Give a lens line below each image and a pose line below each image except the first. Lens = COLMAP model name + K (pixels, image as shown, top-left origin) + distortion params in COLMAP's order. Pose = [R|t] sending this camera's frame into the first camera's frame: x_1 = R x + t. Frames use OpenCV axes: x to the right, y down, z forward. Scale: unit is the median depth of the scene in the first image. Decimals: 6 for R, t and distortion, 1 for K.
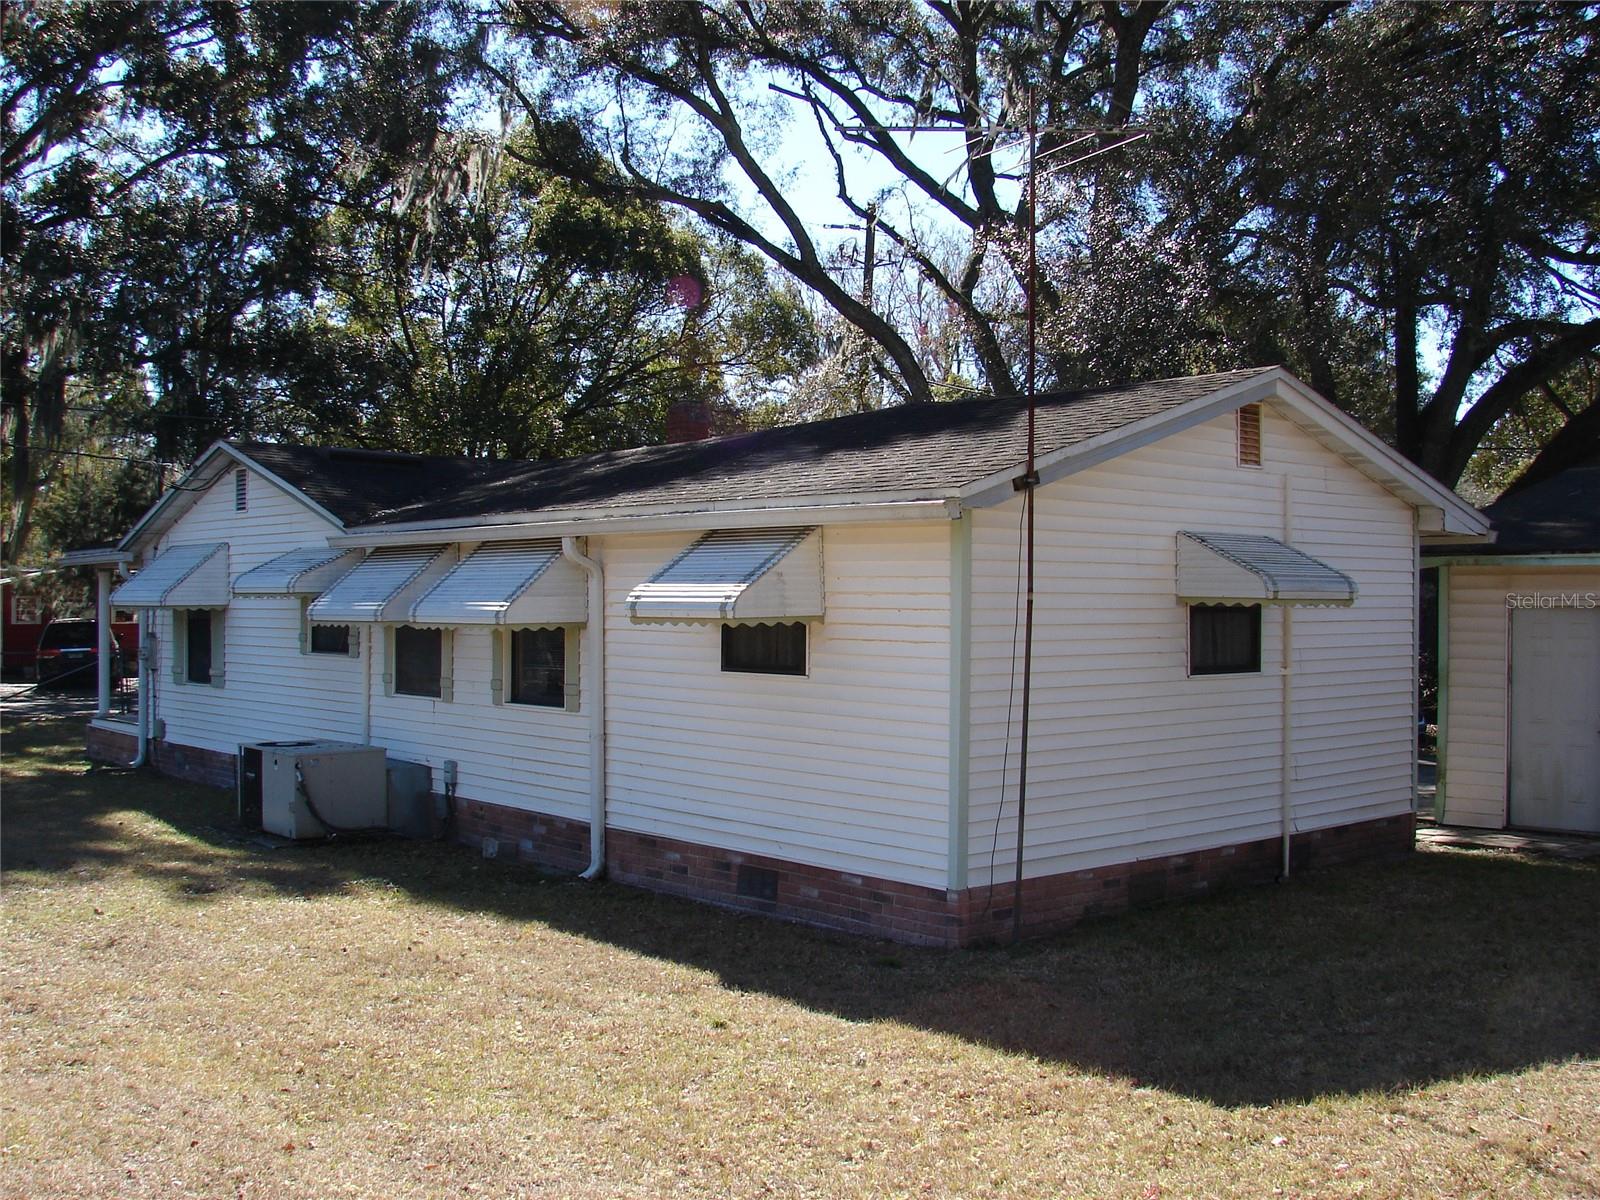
lens RADIAL K [[1719.6, 0, 800.0], [0, 1719.6, 600.0], [0, 0, 1]] dist [-0.221330, 0.280520]
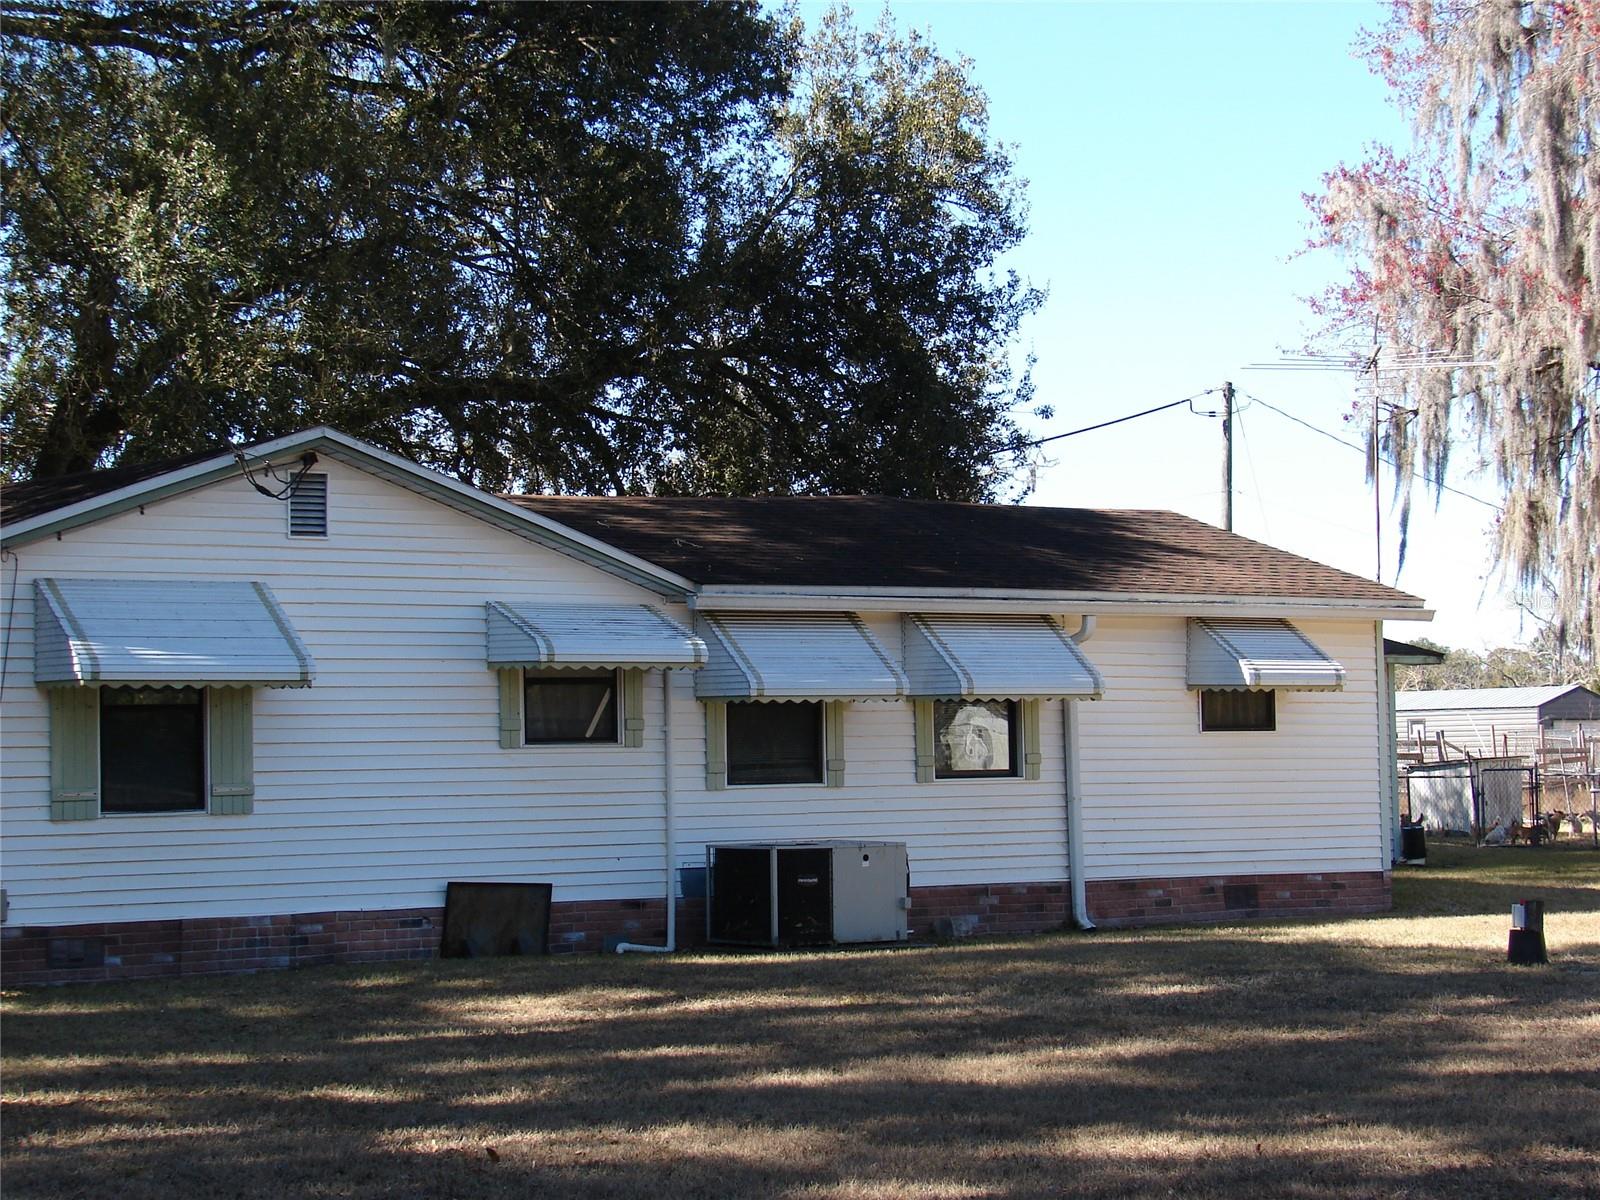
lens RADIAL K [[3315.8, 0, 800.0], [0, 3315.8, 600.0], [0, 0, 1]] dist [0.007482, 0.502346]
pose [[0.090416, 0.014203, 0.995803, -2.226079], [-0.006853, 0.999884, -0.013639, -0.016202], [-0.995881, -0.005591, 0.090503, 0.984554]]
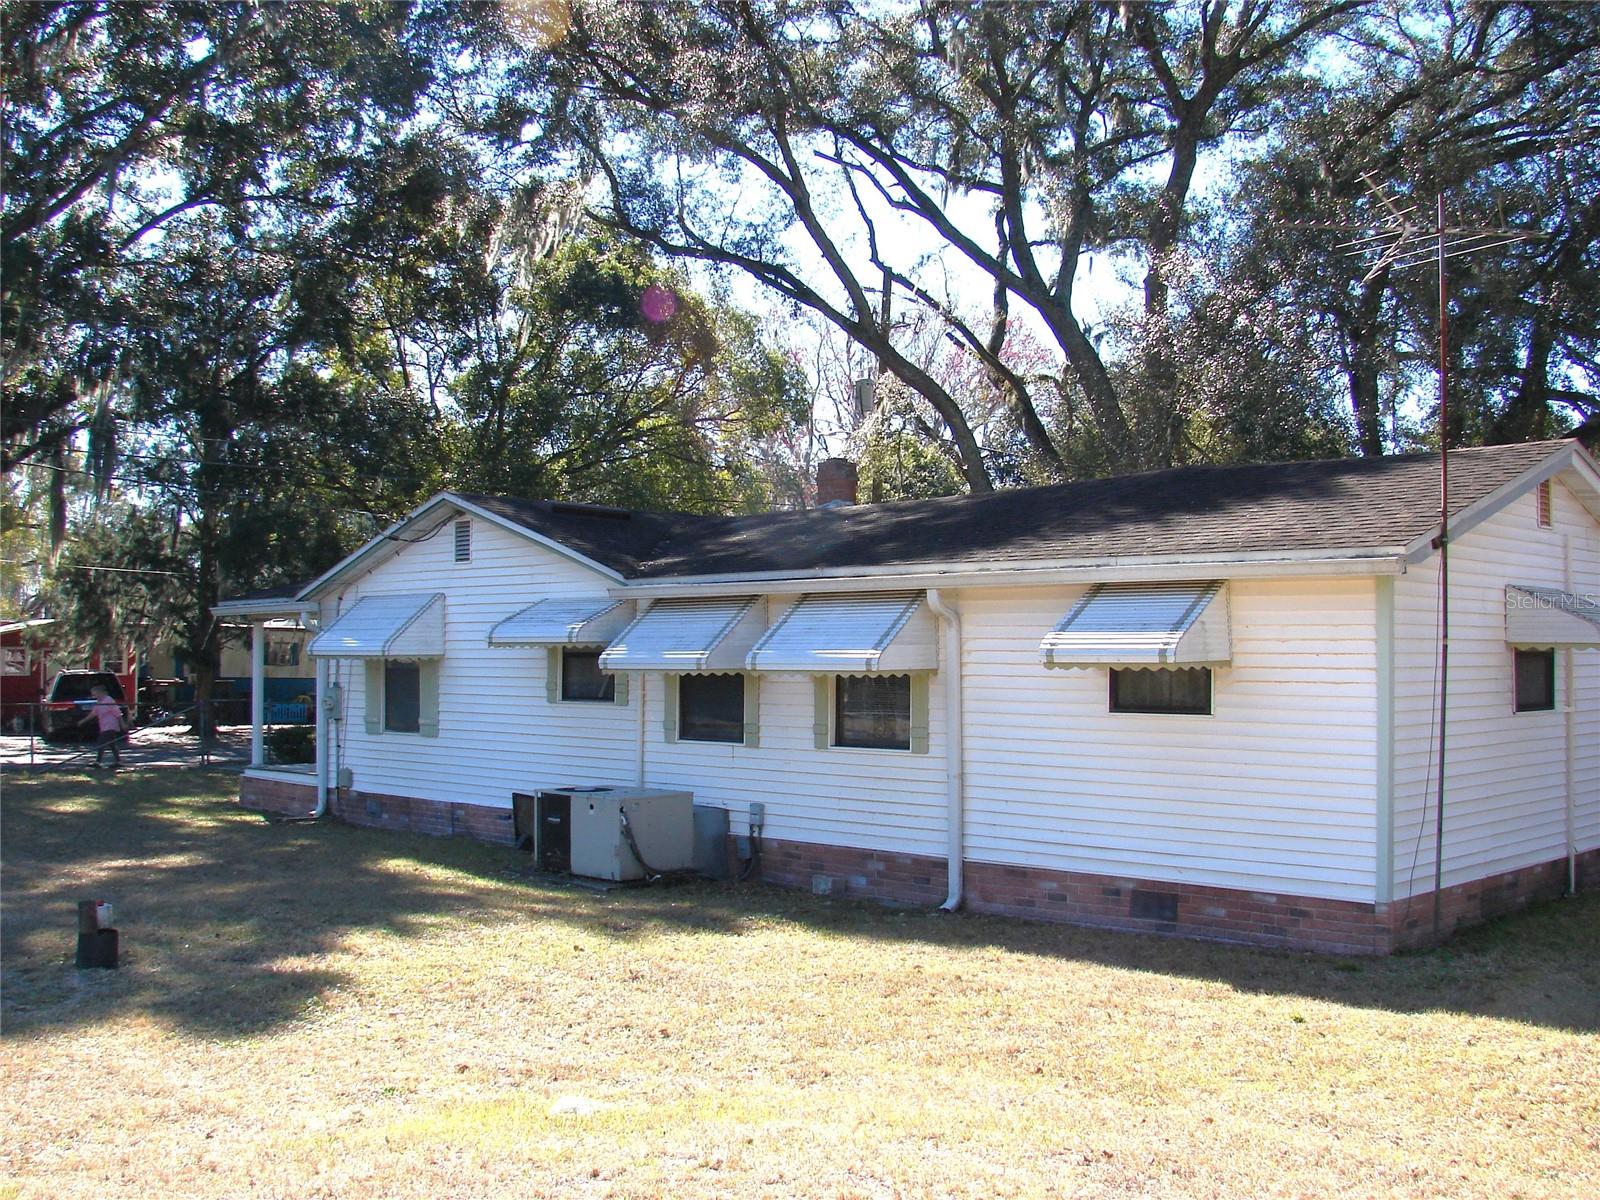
lens RADIAL K [[1719.6, 0, 800.0], [0, 1719.6, 600.0], [0, 0, 1]] dist [-0.221330, 0.280520]
pose [[0.996413, 0.001846, 0.084600, -0.304843], [0.000846, 0.999495, -0.031771, 0.003976], [-0.084615, 0.031729, 0.995908, -0.057173]]
